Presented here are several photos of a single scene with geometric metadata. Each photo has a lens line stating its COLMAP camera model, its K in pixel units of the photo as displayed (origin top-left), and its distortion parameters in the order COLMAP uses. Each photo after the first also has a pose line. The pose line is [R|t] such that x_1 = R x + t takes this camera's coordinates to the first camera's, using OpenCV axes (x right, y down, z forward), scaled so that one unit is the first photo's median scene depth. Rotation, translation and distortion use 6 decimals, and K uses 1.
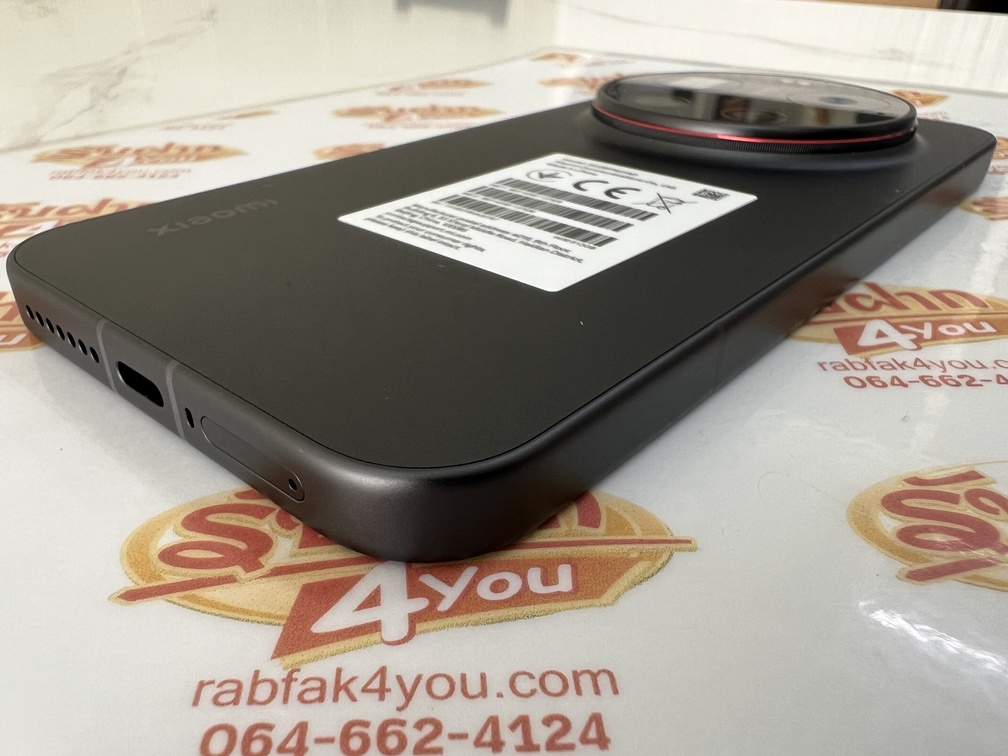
lens RADIAL K [[812.4, 0, 490.1], [0, 812.4, 383.7], [0, 0, 1]] dist [-0.004331, -0.006477]
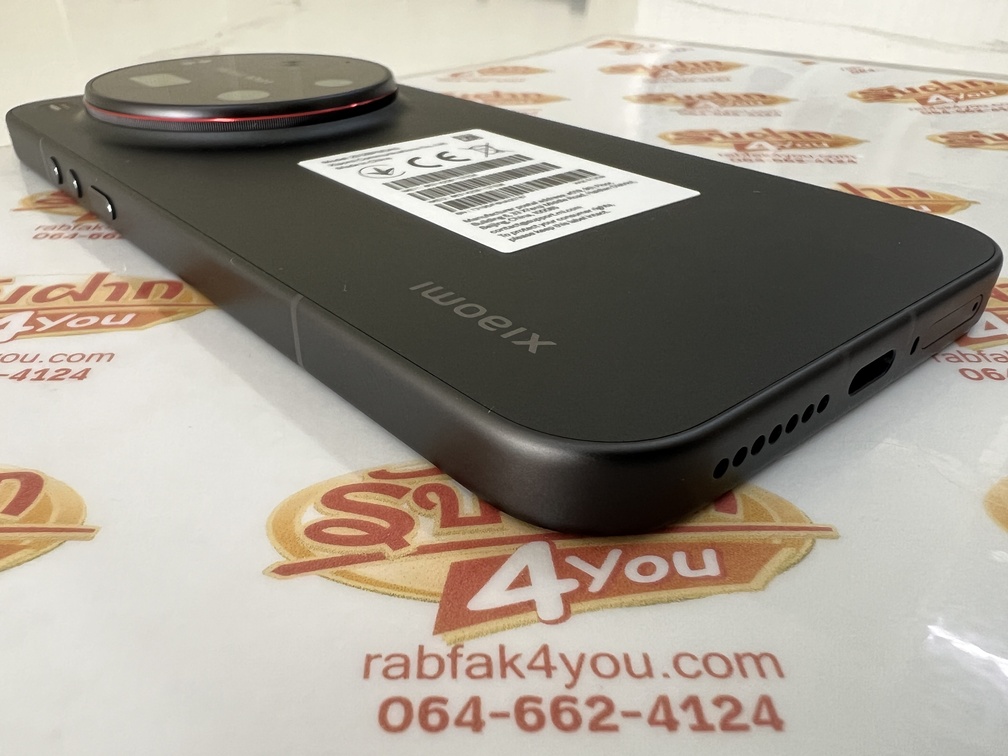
lens RADIAL K [[812.4, 0, 495.0], [0, 812.4, 382.7], [0, 0, 1]] dist [-0.004331, -0.006477]
pose [[0.999493, 0.016311, -0.027329, -0.162112], [-0.015960, 0.999788, 0.013014, 0.008005], [0.027536, -0.012571, 0.999542, -0.011779]]
